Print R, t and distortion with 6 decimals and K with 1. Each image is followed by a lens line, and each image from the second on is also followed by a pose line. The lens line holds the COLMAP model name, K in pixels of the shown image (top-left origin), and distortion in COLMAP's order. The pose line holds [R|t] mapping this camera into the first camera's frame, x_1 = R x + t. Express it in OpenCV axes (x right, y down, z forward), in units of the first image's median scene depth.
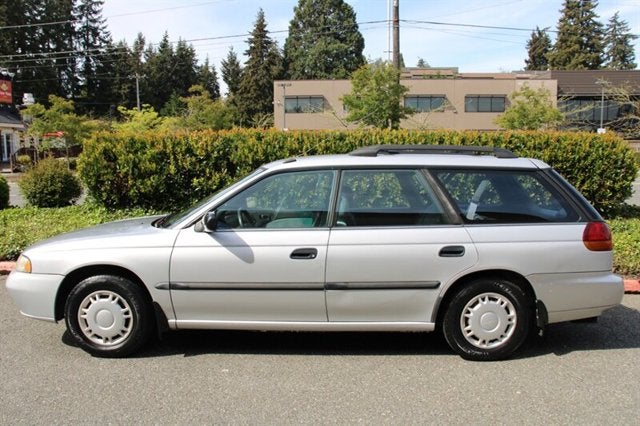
lens RADIAL K [[523.1, 0, 320.0], [0, 523.1, 213.0], [0, 0, 1]] dist [-0.169197, 0.152595]
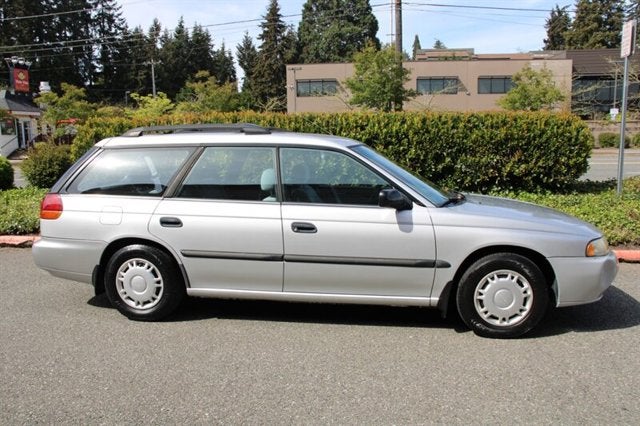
lens RADIAL K [[523.1, 0, 320.0], [0, 523.1, 213.0], [0, 0, 1]] dist [-0.169197, 0.152595]
pose [[0.999266, -0.006289, -0.037795, 0.029745], [0.007462, 0.999492, 0.030985, 0.004391], [0.037581, -0.031244, 0.998805, -0.022727]]
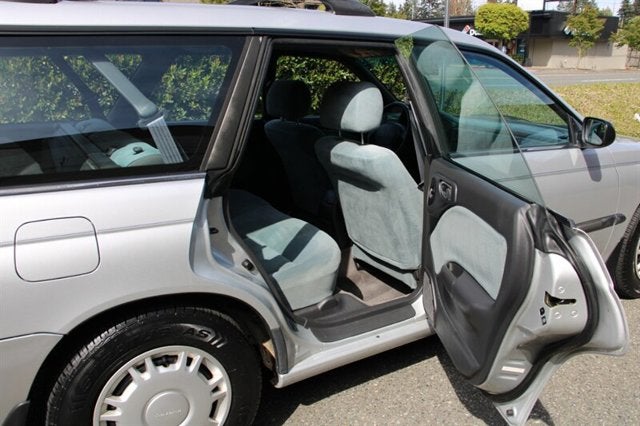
lens RADIAL K [[523.1, 0, 320.0], [0, 523.1, 213.0], [0, 0, 1]] dist [-0.169197, 0.152595]
pose [[0.791221, -0.172973, 0.586557, -0.050955], [0.067973, 0.978096, 0.196745, -0.001908], [-0.607741, -0.115799, 0.785647, 0.081686]]
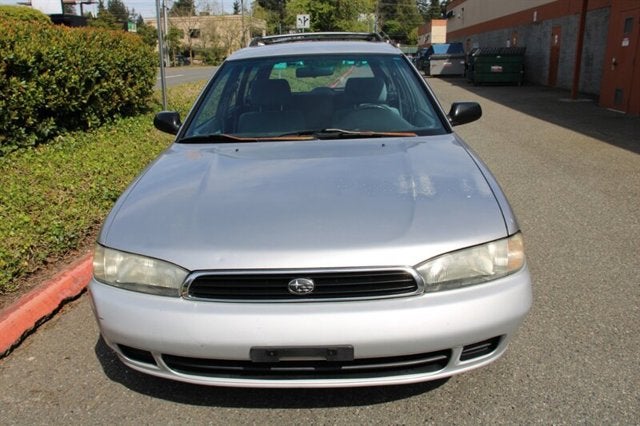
lens RADIAL K [[532.3, 0, 320.0], [0, 532.3, 213.0], [0, 0, 1]] dist [-0.160698, 0.150581]
pose [[0.012321, -0.280740, 0.959705, -0.159829], [0.129561, 0.952135, 0.276862, -0.013852], [-0.991495, 0.120929, 0.048104, 0.175067]]
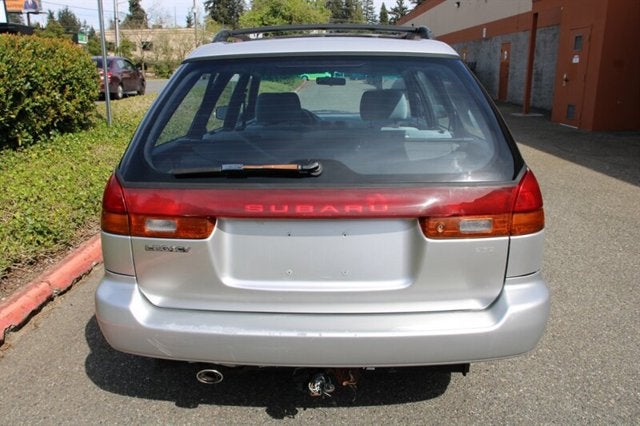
lens RADIAL K [[523.1, 0, 320.0], [0, 523.1, 213.0], [0, 0, 1]] dist [-0.169197, 0.152595]
pose [[-0.076215, -0.261114, 0.962294, -0.135900], [0.116341, 0.956181, 0.268670, -0.013771], [-0.990281, 0.132431, -0.042497, 0.176874]]
